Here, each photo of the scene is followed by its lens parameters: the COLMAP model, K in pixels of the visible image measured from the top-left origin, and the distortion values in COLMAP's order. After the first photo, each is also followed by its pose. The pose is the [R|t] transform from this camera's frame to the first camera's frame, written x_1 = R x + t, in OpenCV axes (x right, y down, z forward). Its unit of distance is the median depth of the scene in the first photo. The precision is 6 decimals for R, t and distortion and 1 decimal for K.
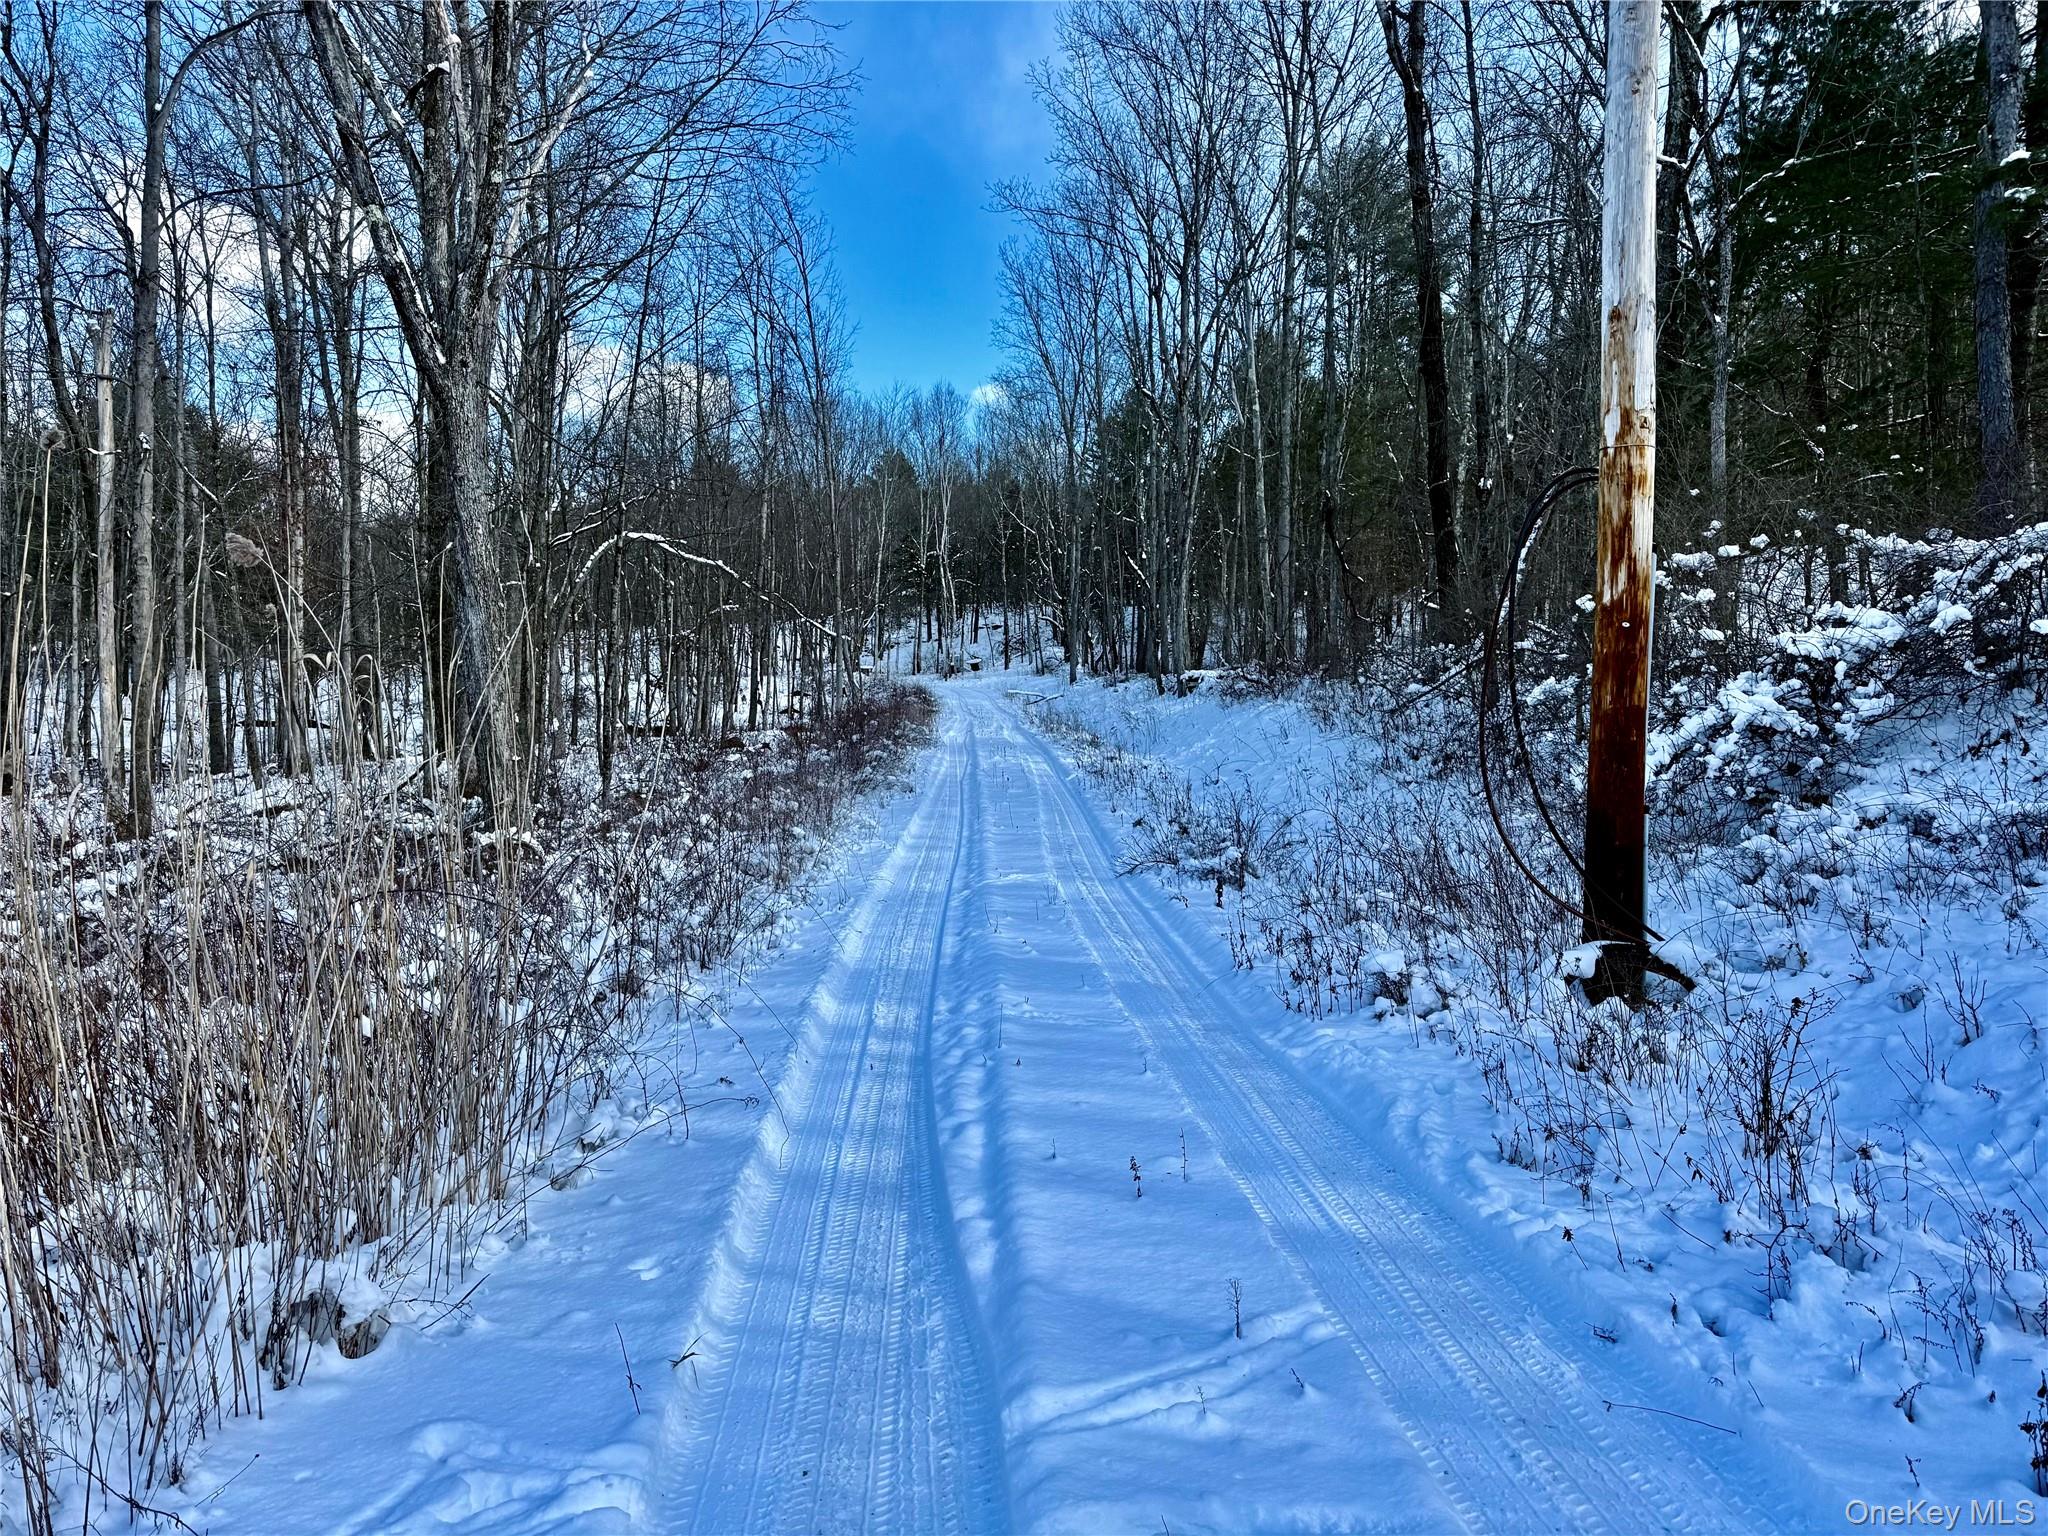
lens RADIAL K [[1387.1, 0, 1024.0], [0, 1387.1, 768.0], [0, 0, 1]] dist [0.078613, -0.139547]
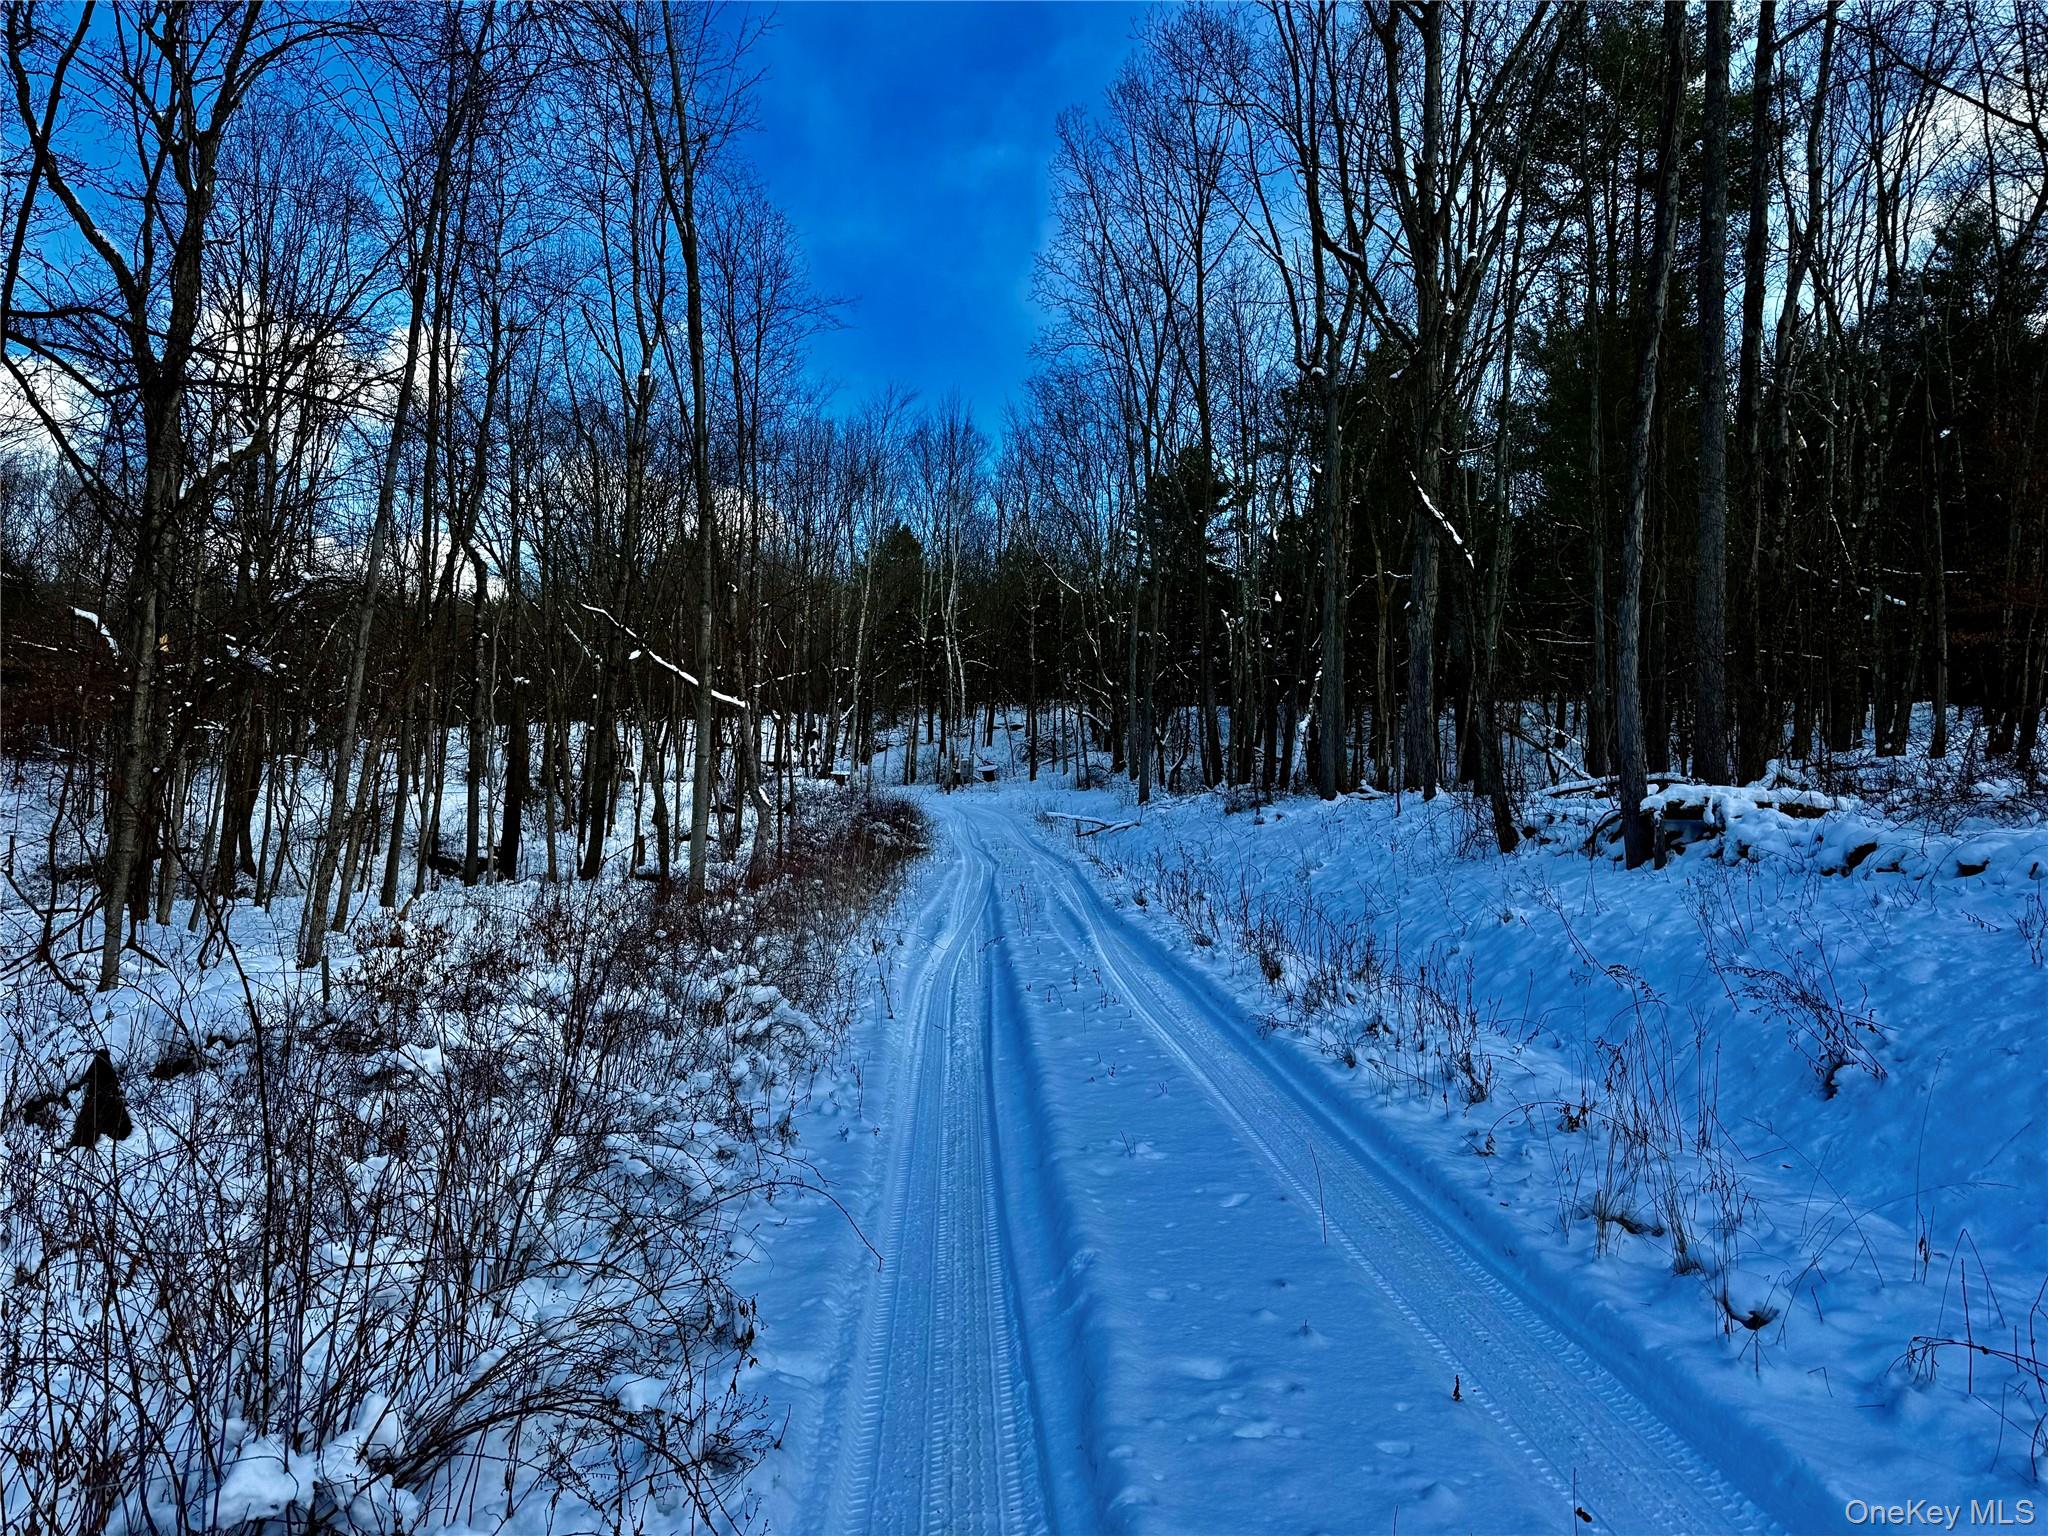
lens RADIAL K [[1387.1, 0, 1024.0], [0, 1387.1, 768.0], [0, 0, 1]] dist [0.078613, -0.139547]
pose [[0.999728, 0.022665, -0.005557, -0.012545], [-0.023046, 0.996334, -0.082380, -0.016877], [0.003670, 0.082486, 0.996585, 0.262822]]
